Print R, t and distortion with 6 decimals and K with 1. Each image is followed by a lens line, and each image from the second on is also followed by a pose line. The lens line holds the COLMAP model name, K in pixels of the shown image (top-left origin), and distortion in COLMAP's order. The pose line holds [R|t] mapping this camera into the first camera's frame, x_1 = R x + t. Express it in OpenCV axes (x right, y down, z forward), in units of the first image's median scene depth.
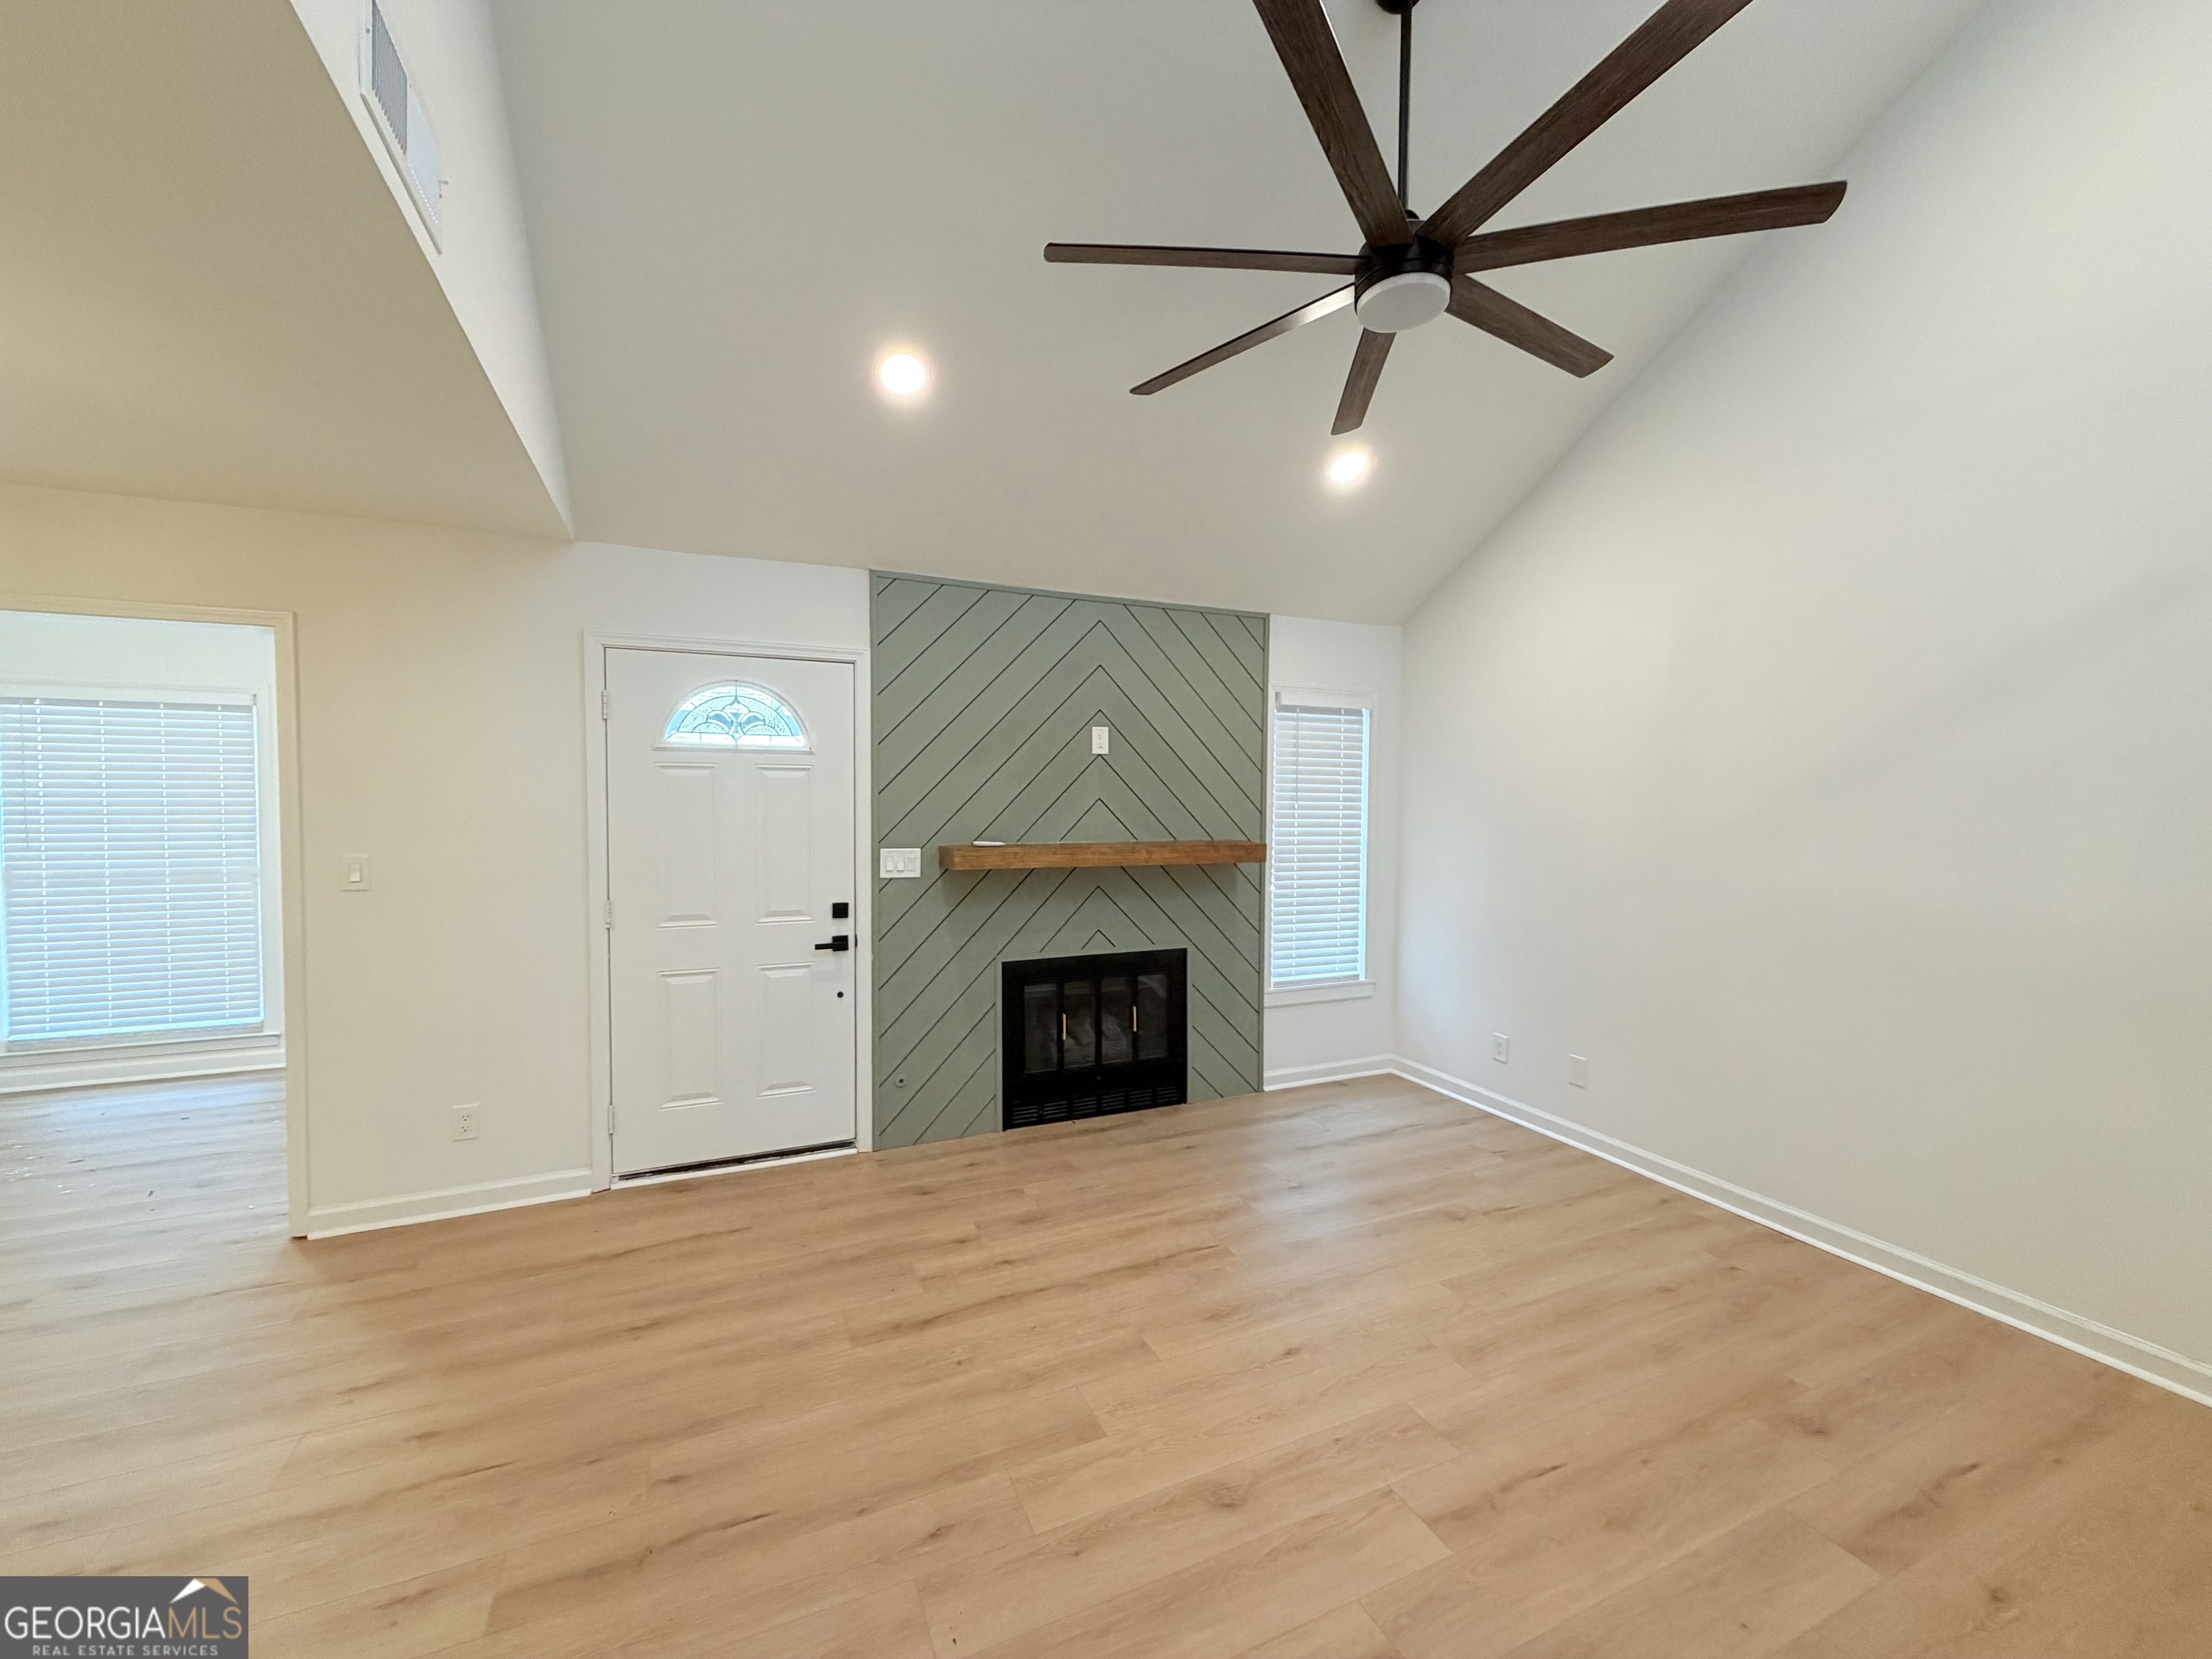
lens RADIAL K [[877.6, 0, 1097.9], [0, 877.6, 829.7], [0, 0, 1]] dist [0.001425, 0.000200]
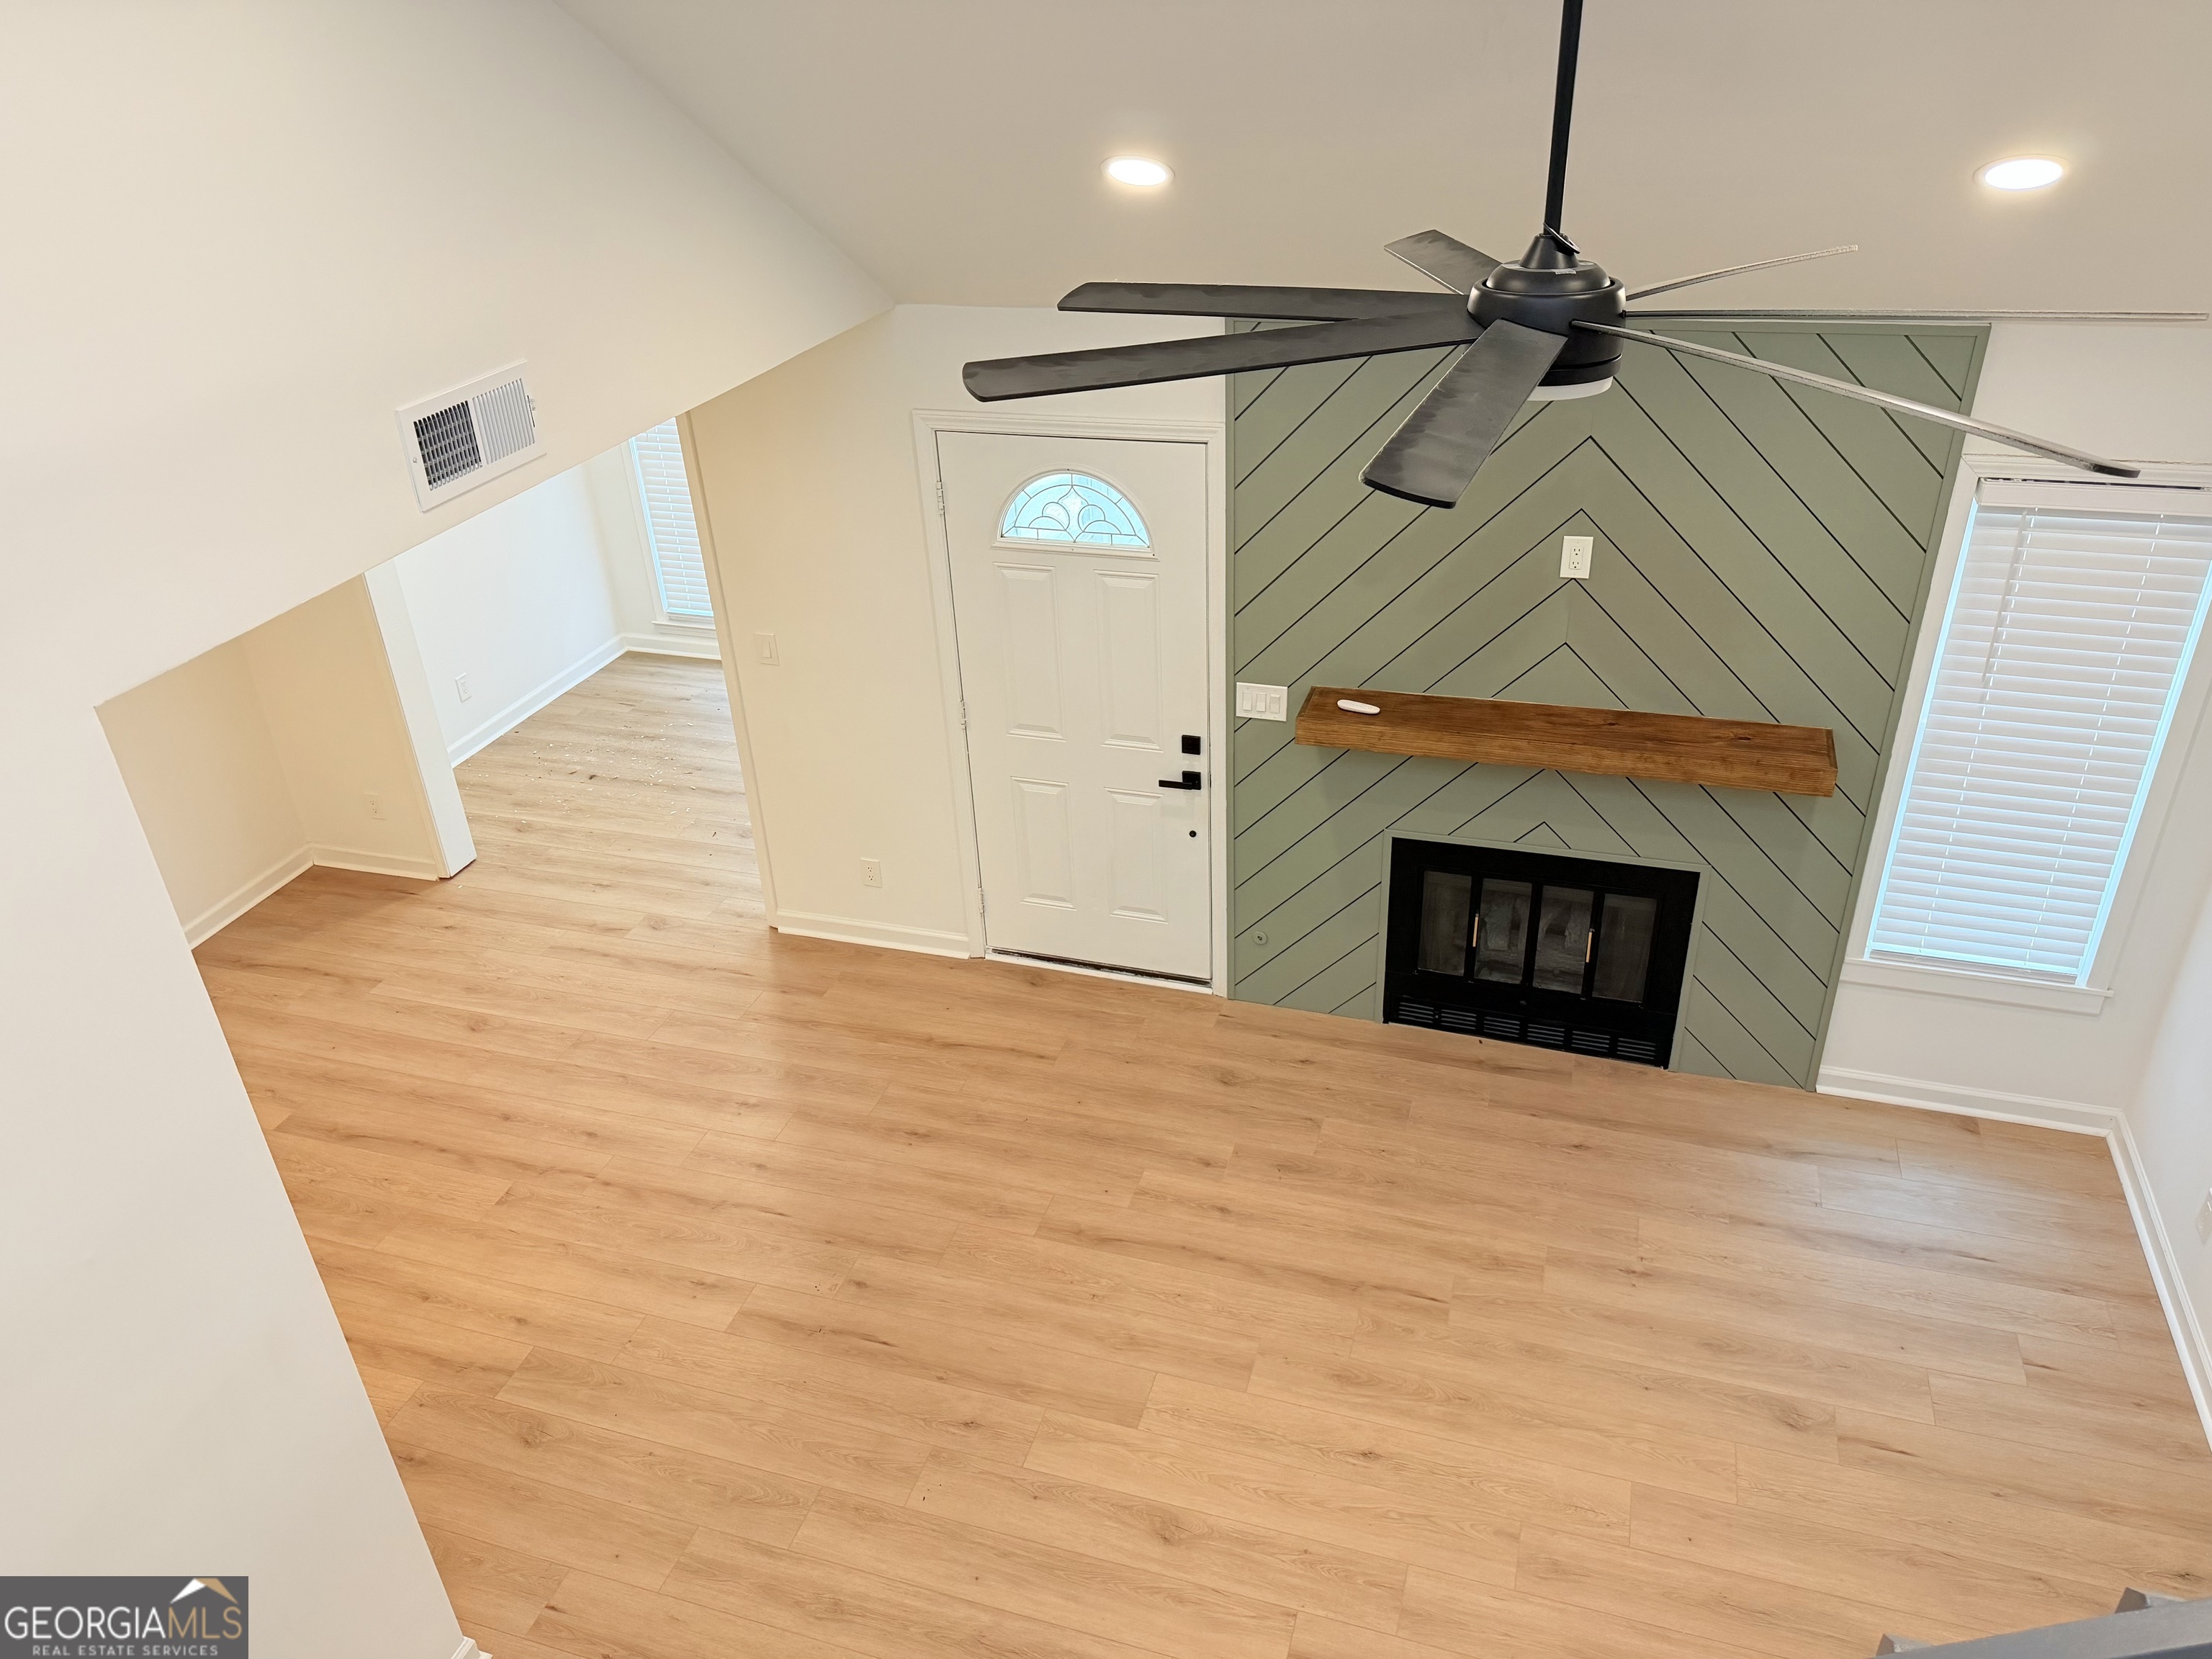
lens RADIAL K [[1543.9, 0, 1106.0], [0, 1543.9, 829.5], [0, 0, 1]] dist [0.157401, -0.263743]
pose [[0.744712, 0.294794, -0.598750, 0.545376], [0.023053, 0.885258, 0.464528, -0.519246], [0.666988, -0.359743, 0.652466, -0.028085]]
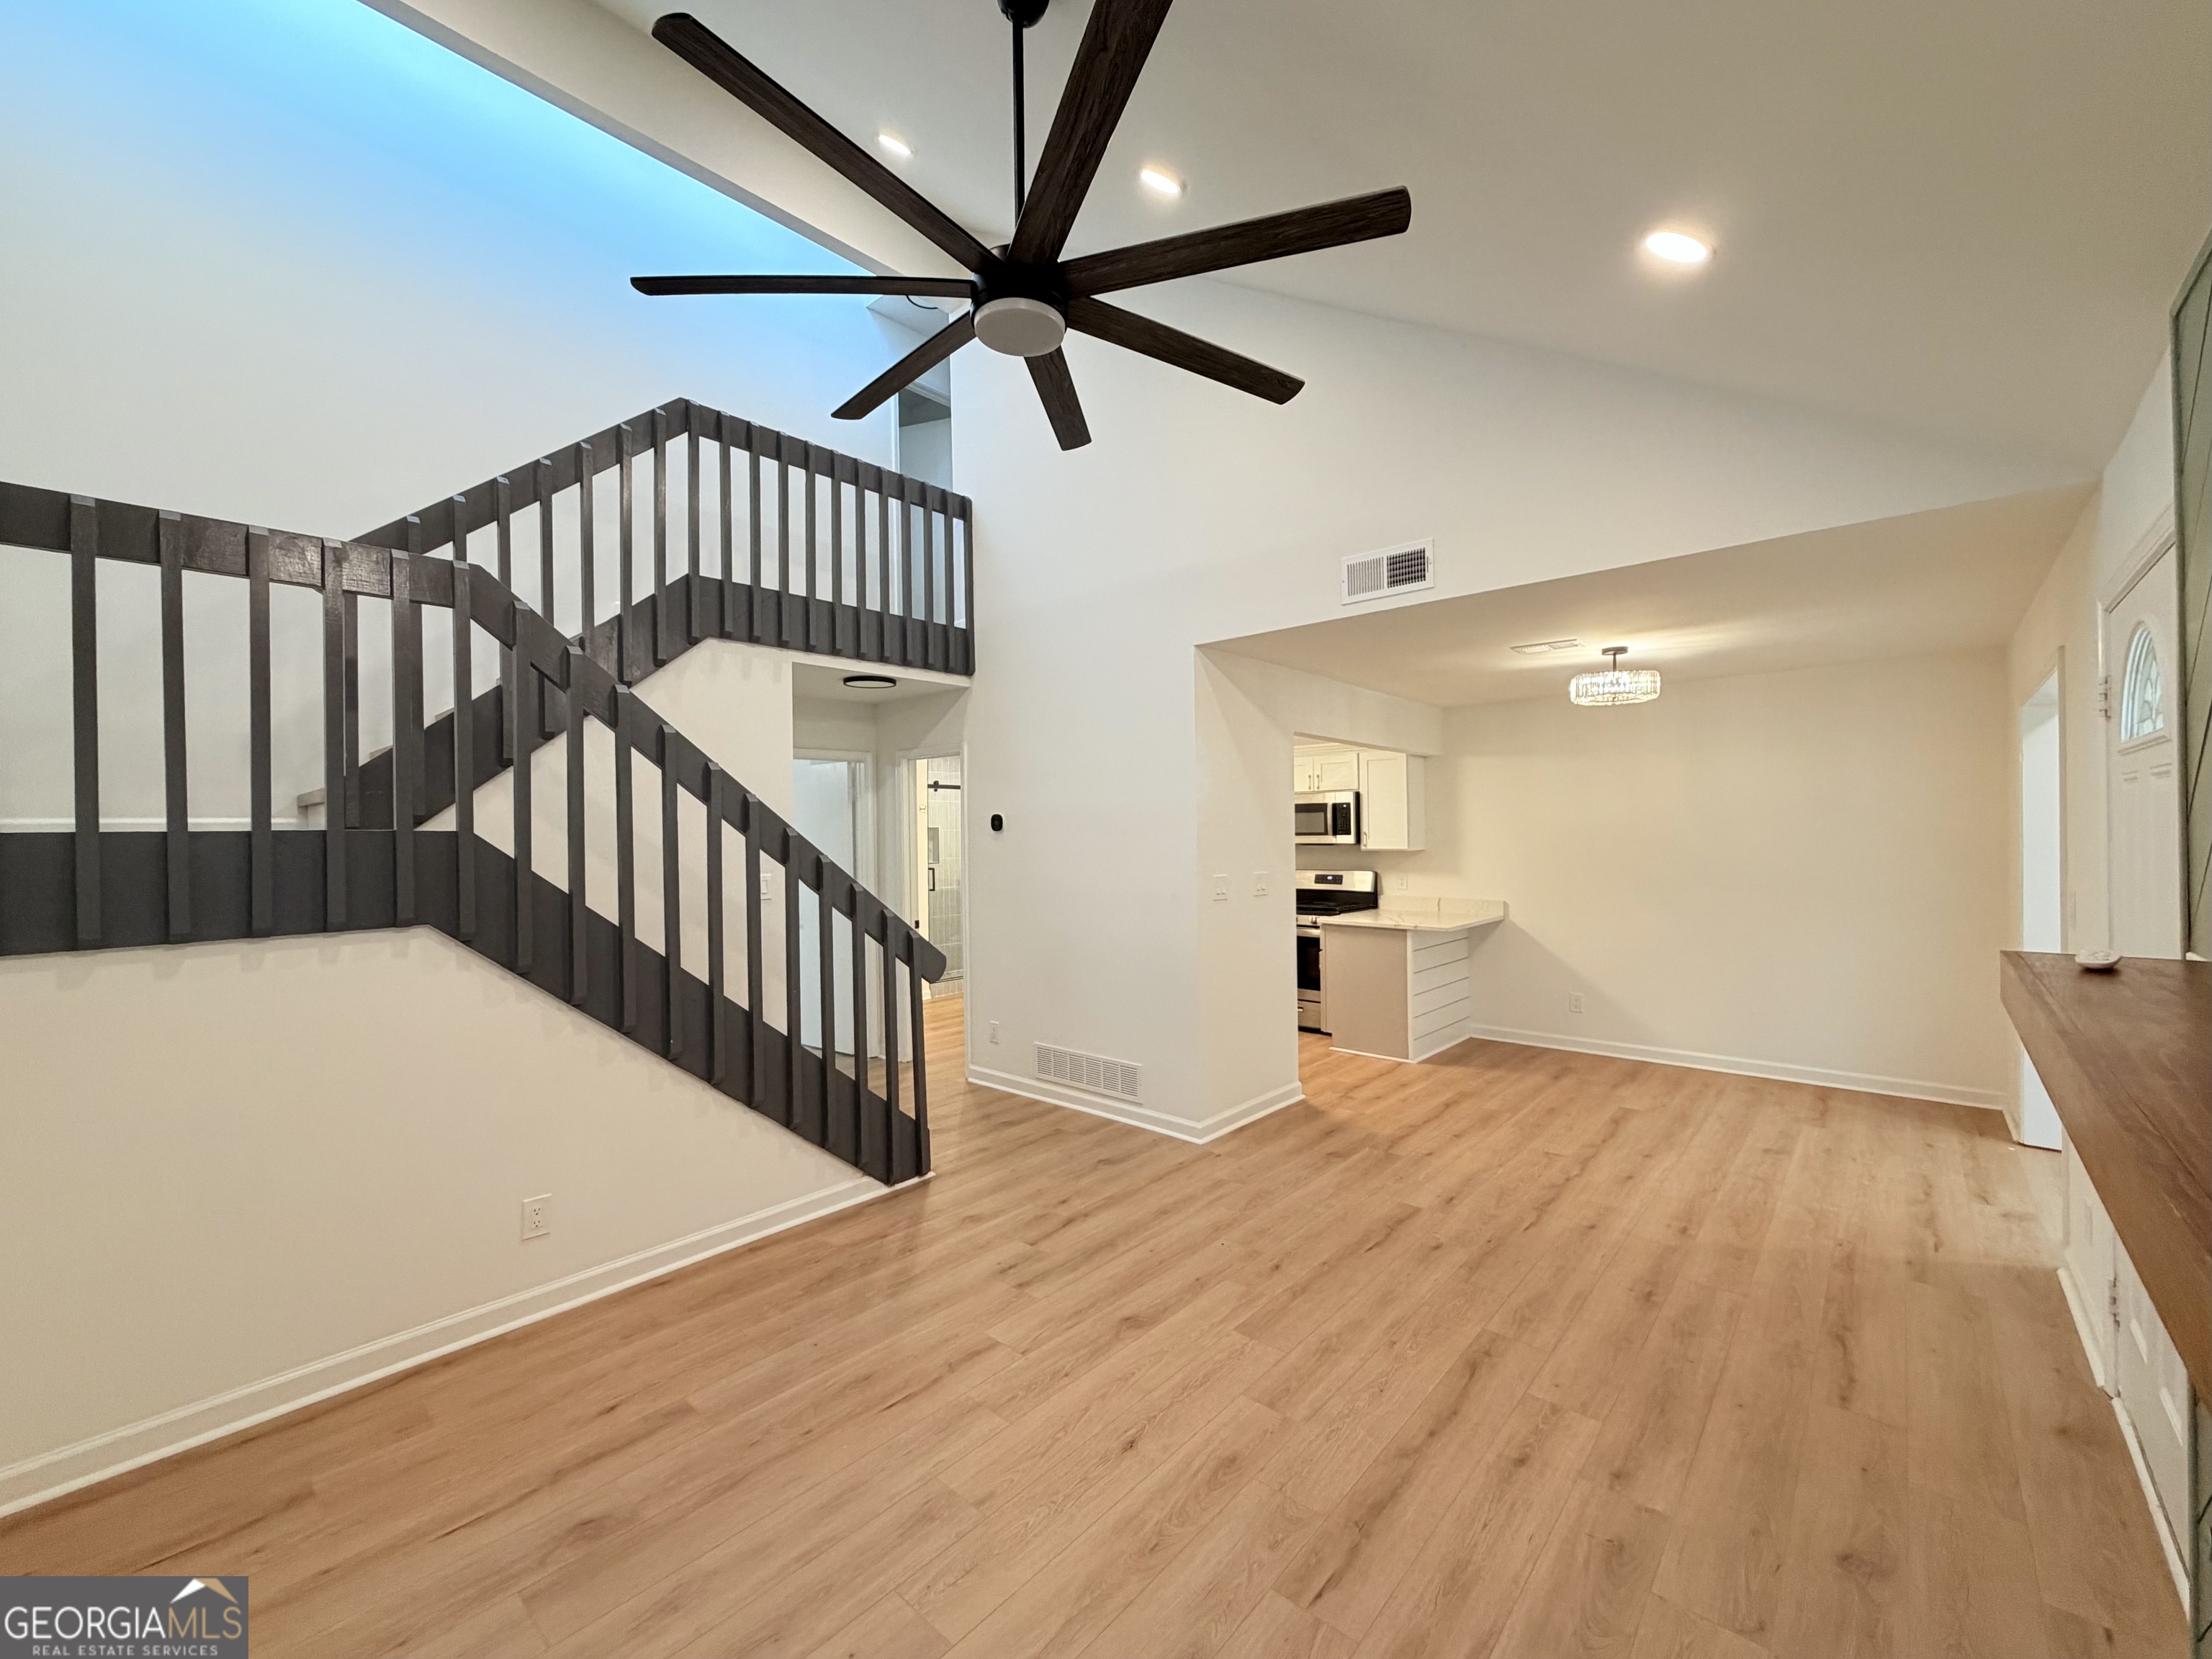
lens RADIAL K [[894.5, 0, 1099.3], [0, 894.5, 829.3], [0, 0, 1]] dist [0.000407, -0.000182]
pose [[-0.912623, 0.003497, -0.408788, 0.416409], [-0.009438, 0.999517, 0.029622, -0.045833], [0.408694, 0.030892, -0.912148, 1.206311]]
